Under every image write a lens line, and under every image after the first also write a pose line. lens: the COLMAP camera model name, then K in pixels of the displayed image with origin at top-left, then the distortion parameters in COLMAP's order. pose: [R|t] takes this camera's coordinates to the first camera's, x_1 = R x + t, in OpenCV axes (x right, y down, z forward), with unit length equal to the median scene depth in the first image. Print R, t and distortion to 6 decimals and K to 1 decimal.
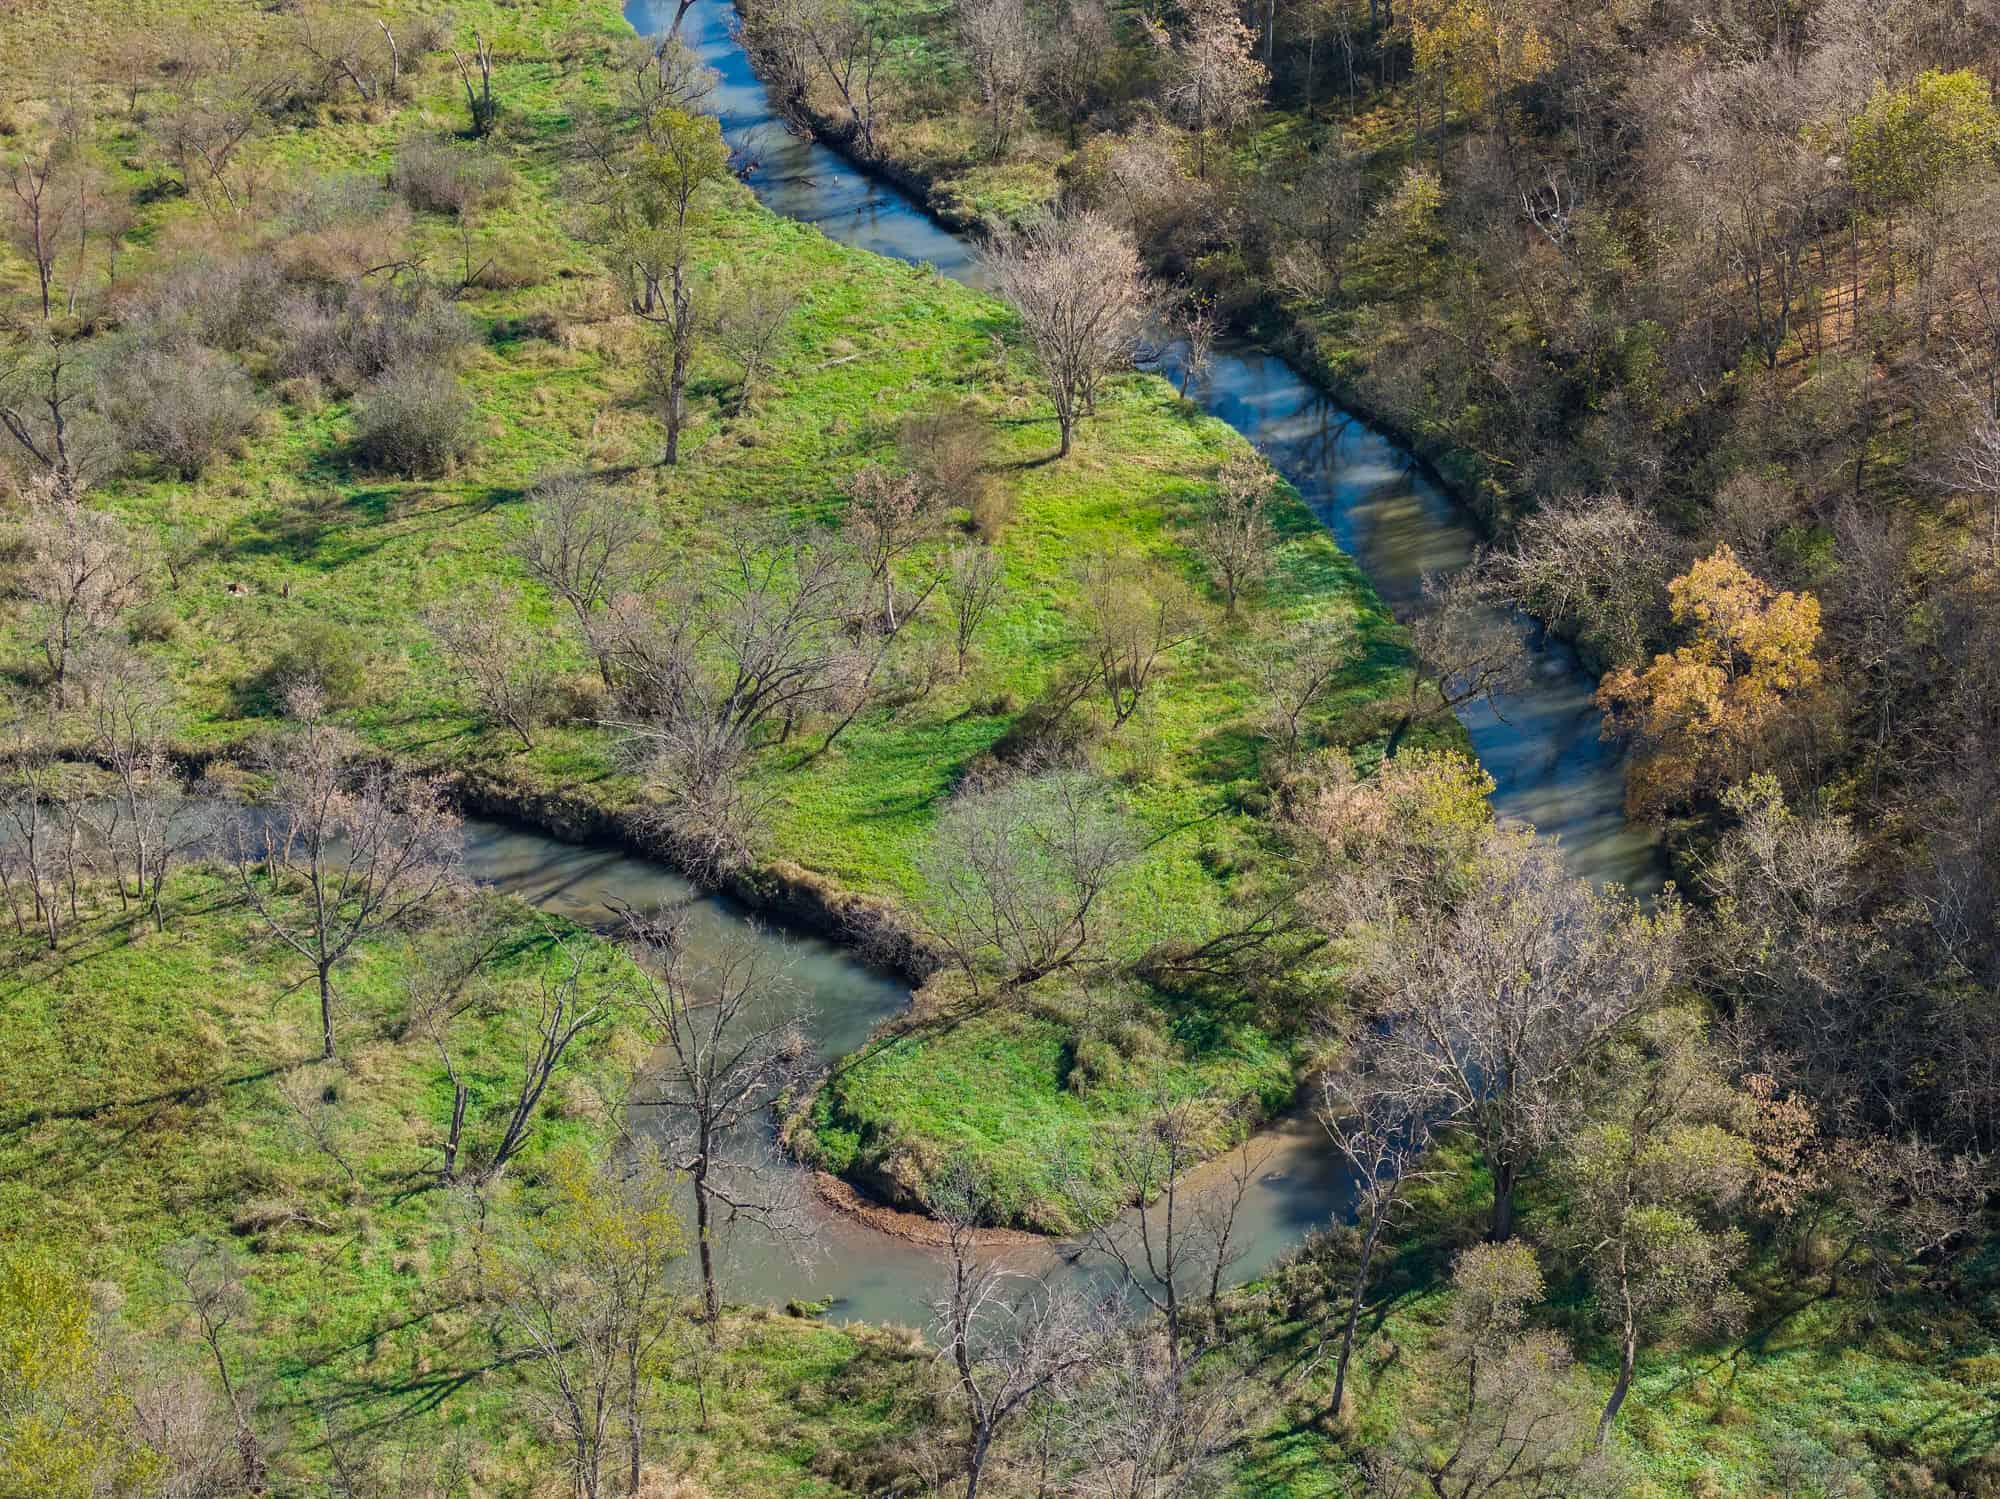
lens RADIAL K [[4017.8, 0, 1002.2], [0, 4017.8, 726.6], [0, 0, 1]] dist [0.018567, 0.218893]
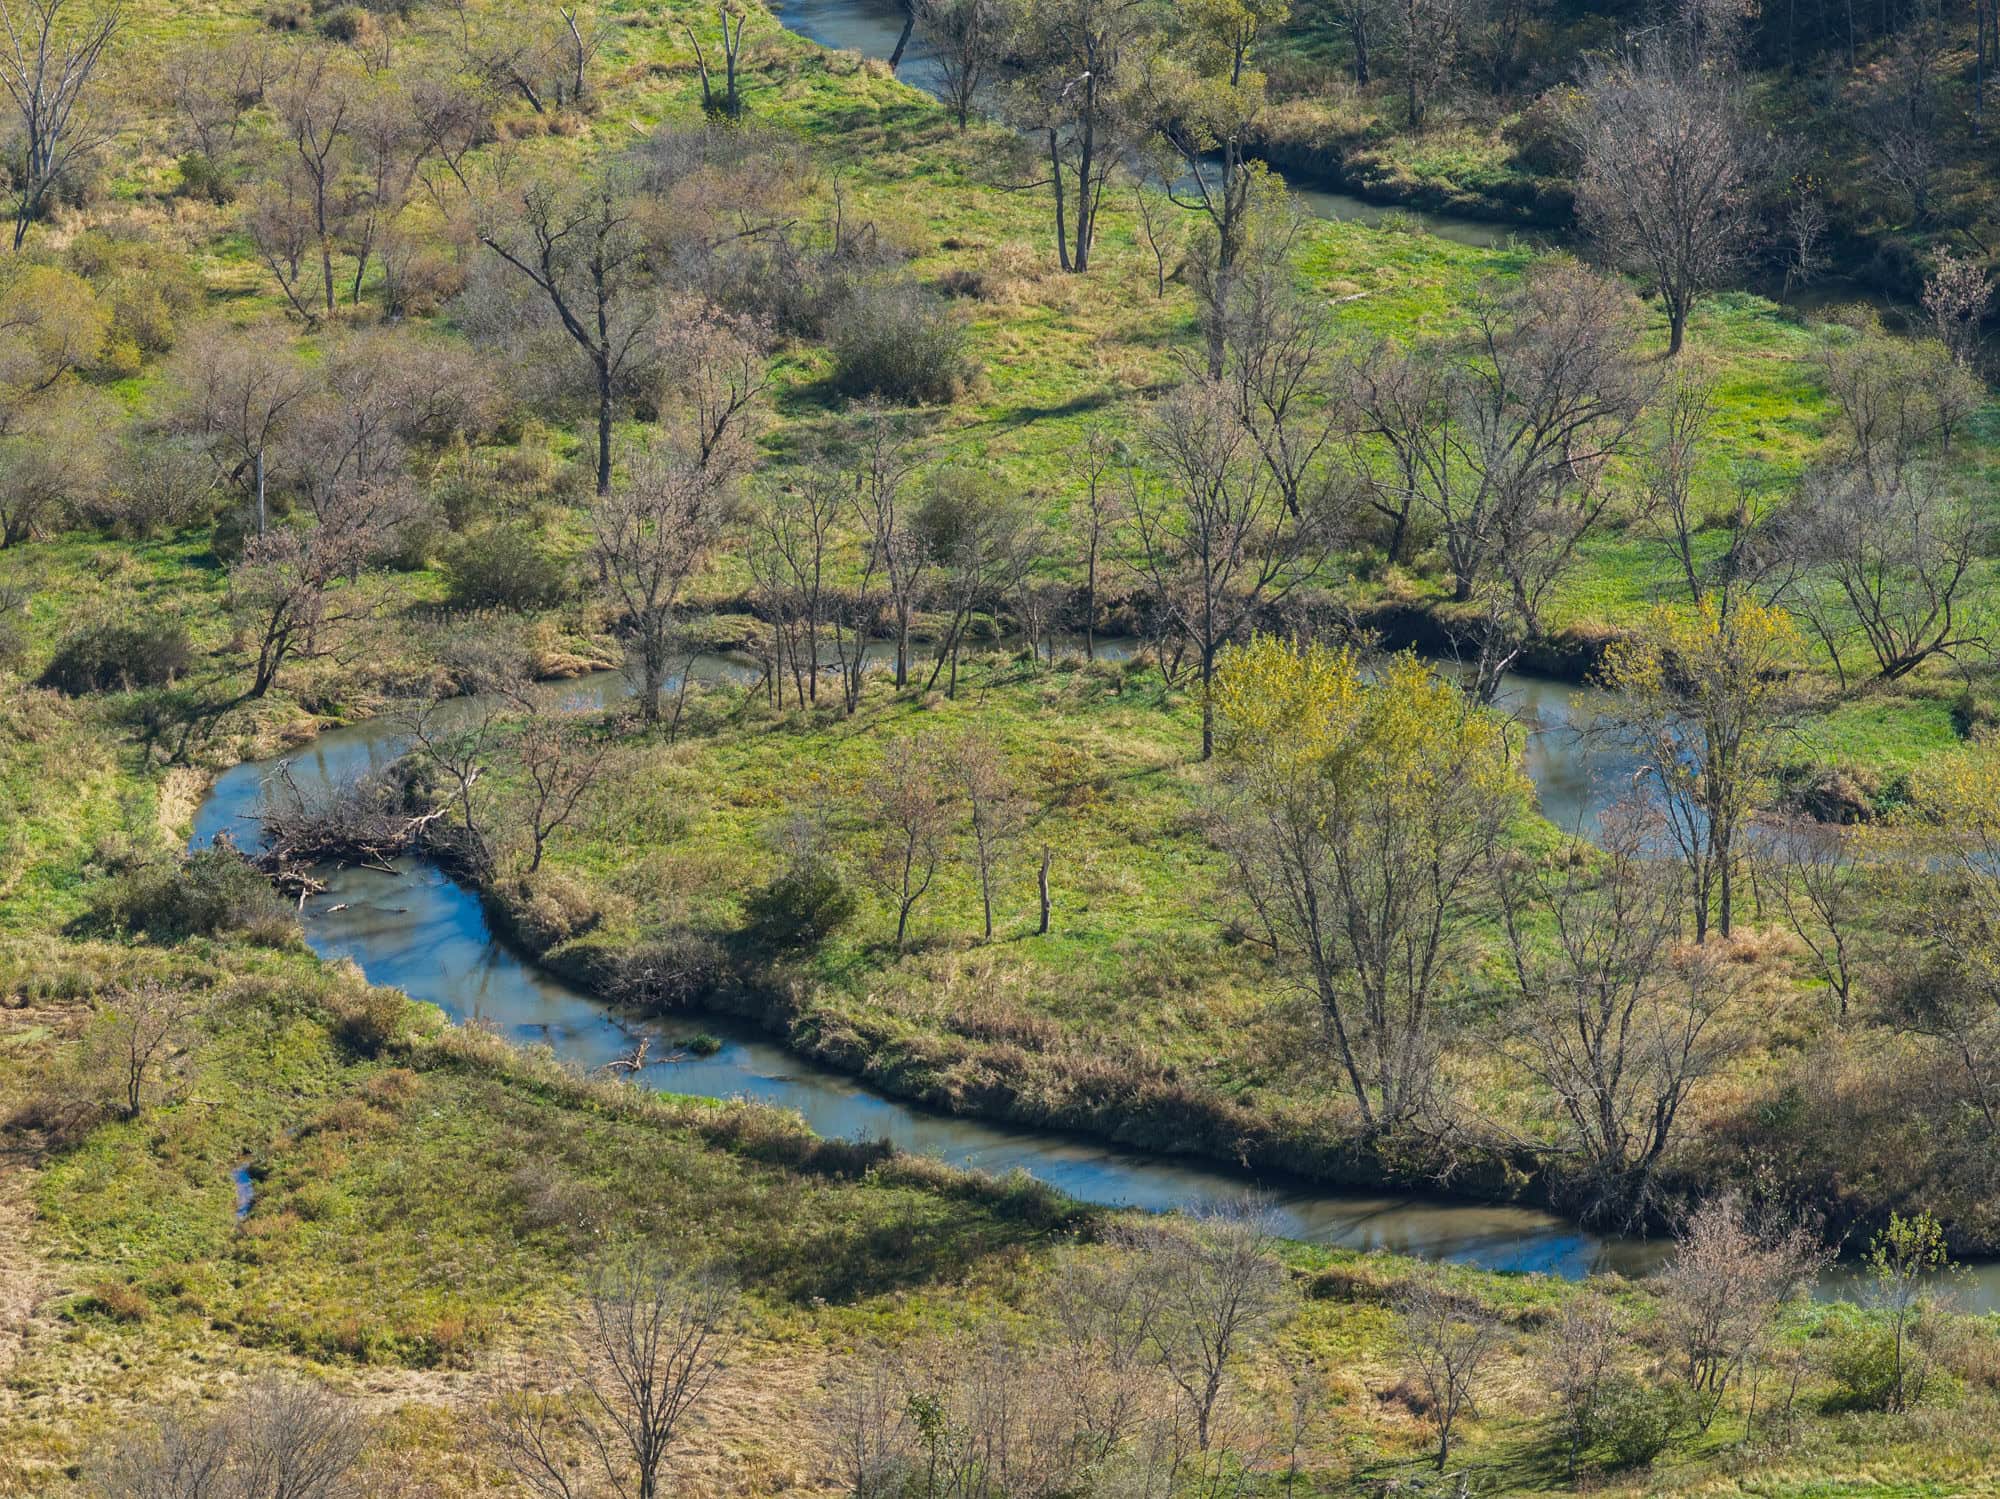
lens RADIAL K [[9835.5, 0, 1000.0], [0, 9835.5, 749.5], [0, 0, 1]] dist [-0.134446, 1.005122]
pose [[0.991340, -0.042587, 0.124222, -0.382674], [0.065971, 0.979430, -0.190694, 0.395463], [-0.113546, 0.197237, 0.973758, -0.968449]]
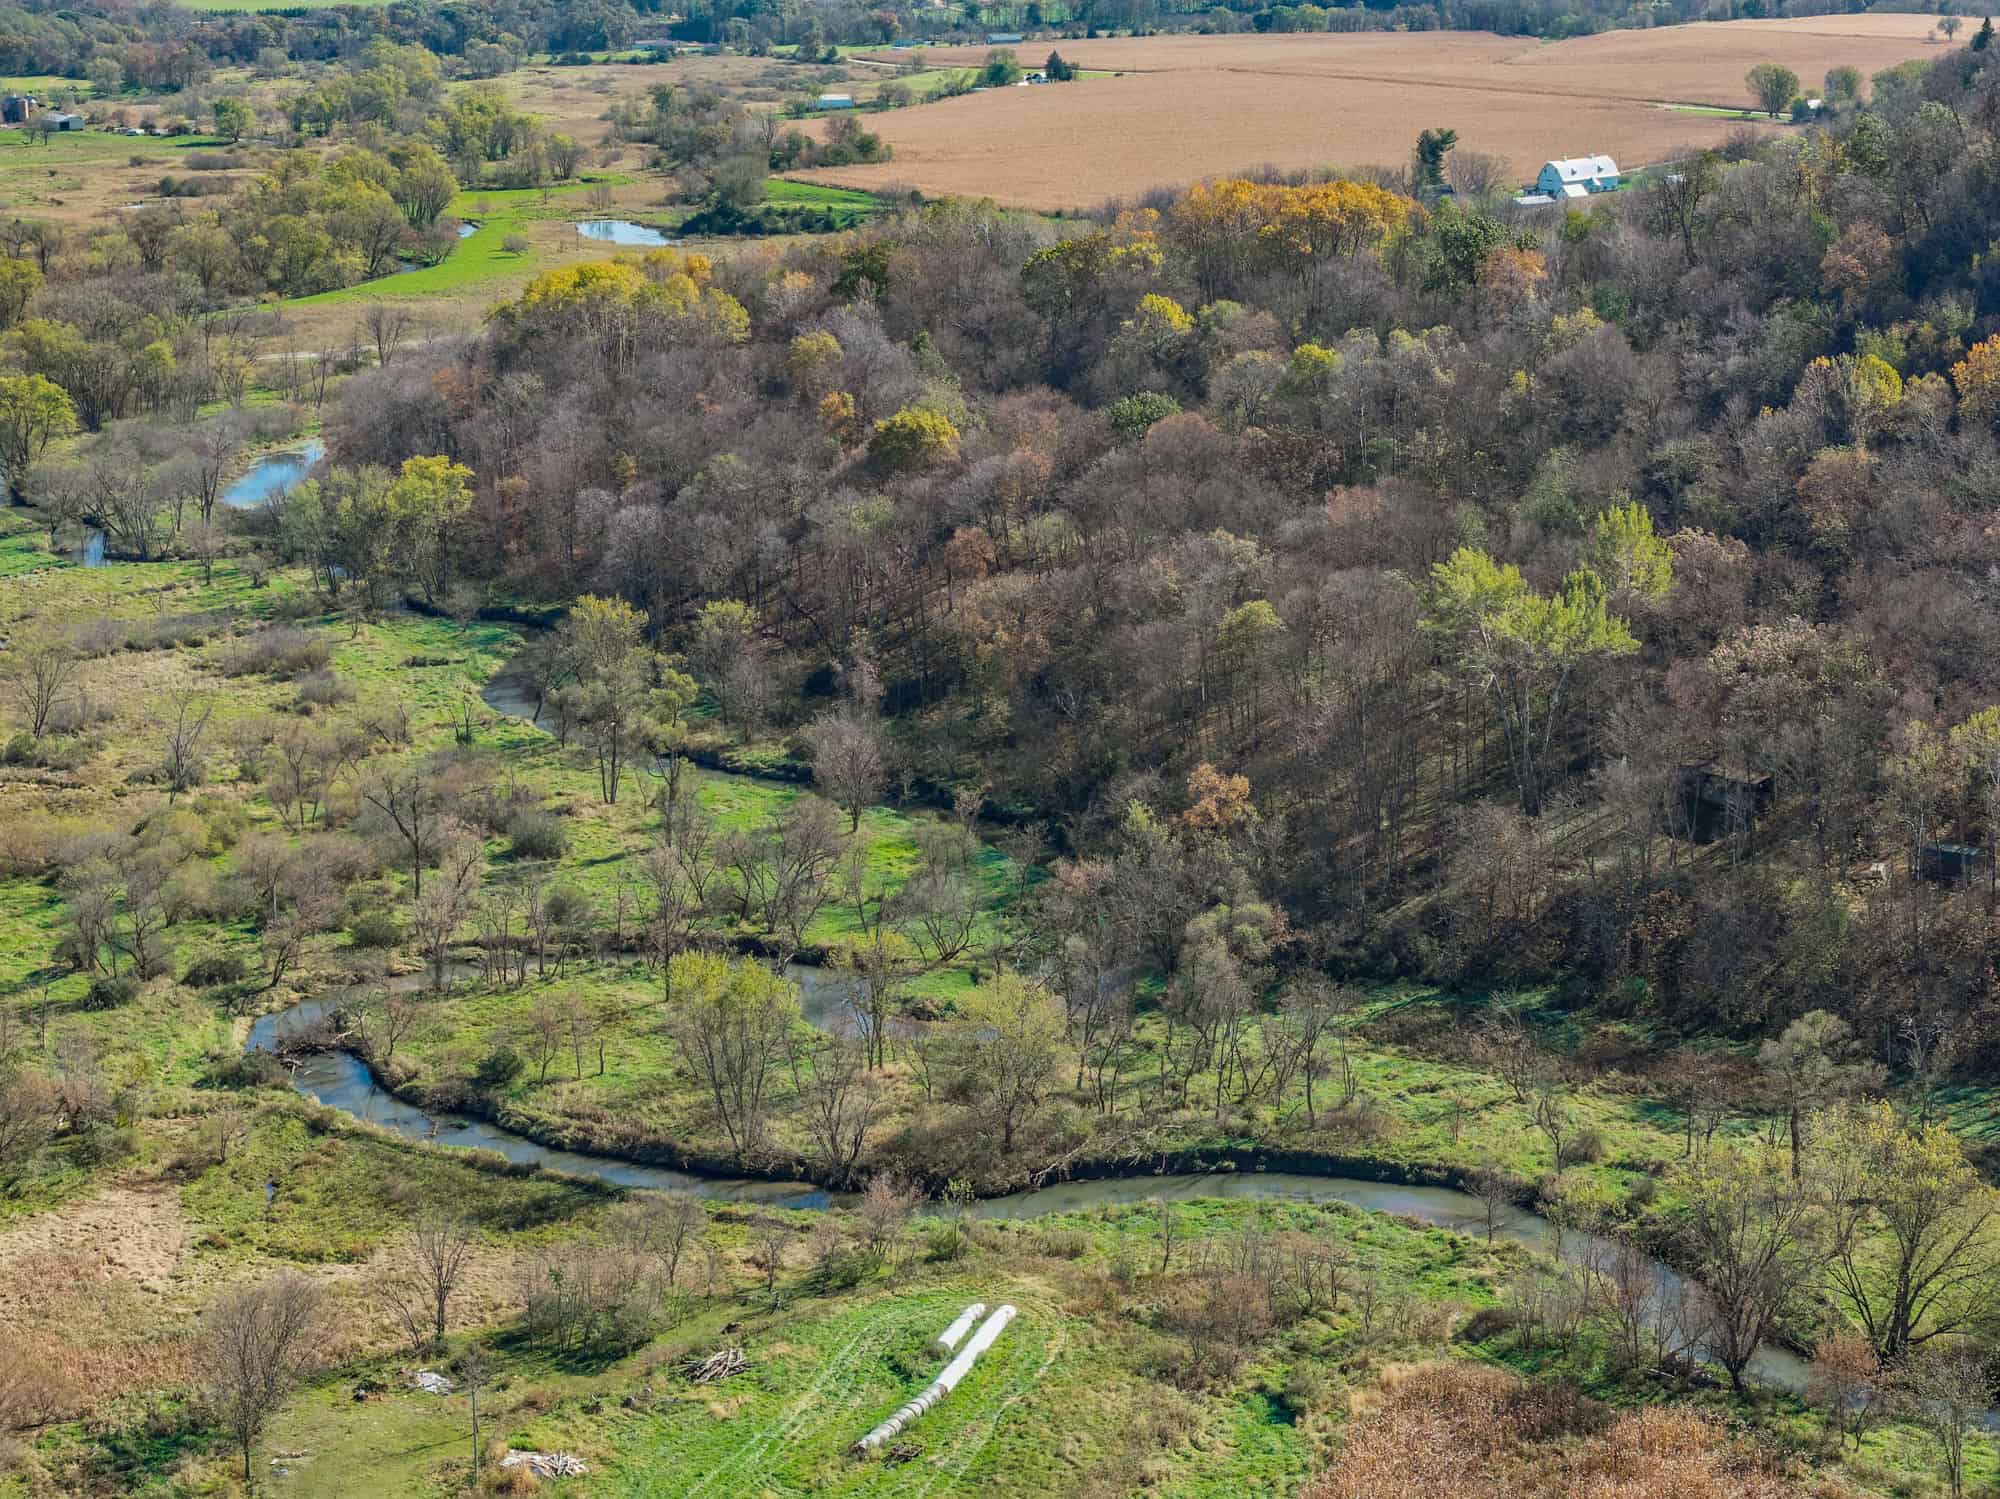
lens RADIAL K [[4017.8, 0, 1002.2], [0, 4017.8, 726.6], [0, 0, 1]] dist [0.018567, 0.218893]
pose [[0.971516, -0.053734, 0.230802, -0.386533], [0.111674, 0.962839, -0.245907, 0.398905], [-0.209011, 0.264677, 0.941414, -0.985737]]
